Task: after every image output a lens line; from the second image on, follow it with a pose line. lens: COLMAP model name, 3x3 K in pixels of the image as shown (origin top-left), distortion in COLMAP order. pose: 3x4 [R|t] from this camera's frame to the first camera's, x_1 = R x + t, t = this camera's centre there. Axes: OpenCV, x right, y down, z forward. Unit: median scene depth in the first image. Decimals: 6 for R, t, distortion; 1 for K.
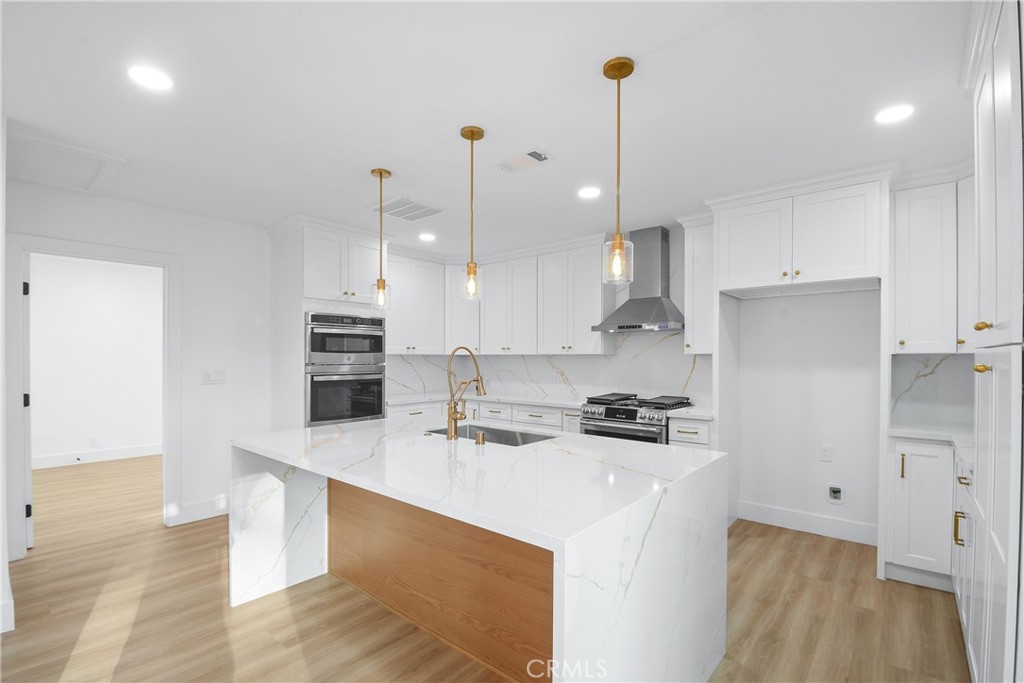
lens RADIAL K [[461.4, 0, 511.3], [0, 461.4, 358.7], [0, 0, 1]] dist [0.000989, -0.000209]
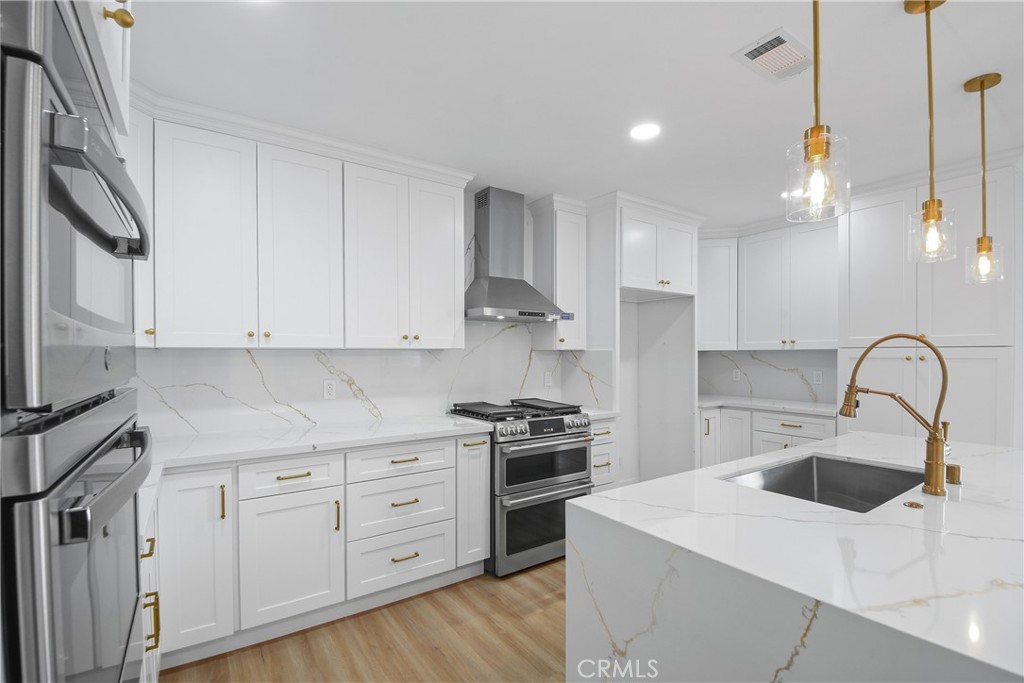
lens RADIAL K [[461.4, 0, 511.3], [0, 461.4, 358.7], [0, 0, 1]] dist [0.000989, -0.000209]
pose [[0.255572, -0.014411, 0.966683, -0.501374], [0.003409, 0.999896, 0.014005, -0.005214], [-0.966784, -0.000284, 0.255594, 0.831736]]
